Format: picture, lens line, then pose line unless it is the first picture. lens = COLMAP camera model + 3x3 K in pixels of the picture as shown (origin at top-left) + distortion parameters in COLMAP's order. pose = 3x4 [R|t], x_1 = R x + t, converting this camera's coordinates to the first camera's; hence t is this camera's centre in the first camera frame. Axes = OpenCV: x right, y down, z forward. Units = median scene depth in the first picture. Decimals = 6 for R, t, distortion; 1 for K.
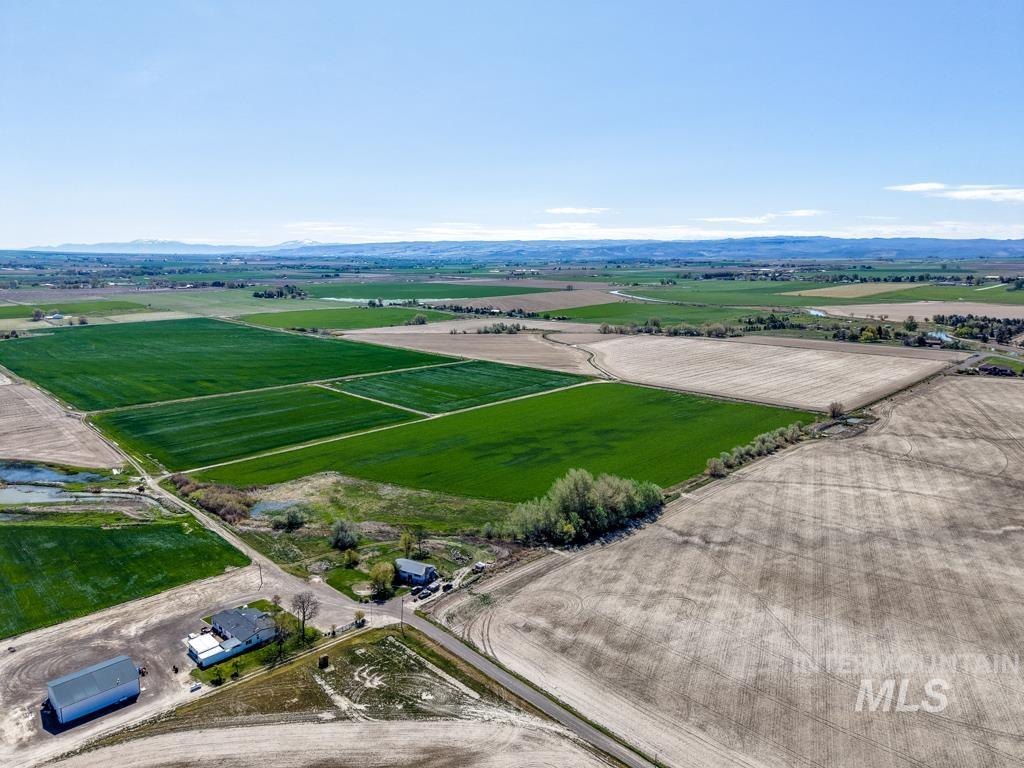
lens RADIAL K [[685.9, 0, 512.0], [0, 685.9, 384.0], [0, 0, 1]] dist [0.016621, -0.017210]
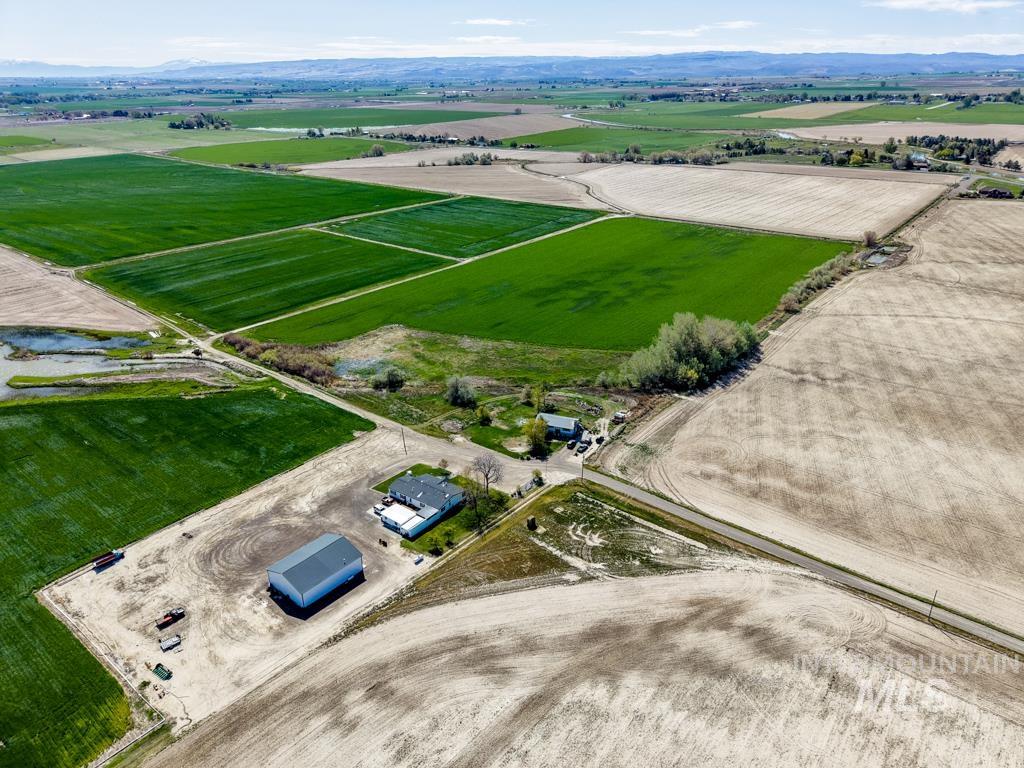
lens RADIAL K [[685.9, 0, 512.0], [0, 685.9, 384.0], [0, 0, 1]] dist [0.016621, -0.017210]
pose [[0.993613, -0.053270, 0.099474, -0.216331], [0.028433, 0.971302, 0.236142, -0.011364], [-0.109199, -0.231806, 0.966613, 0.059215]]
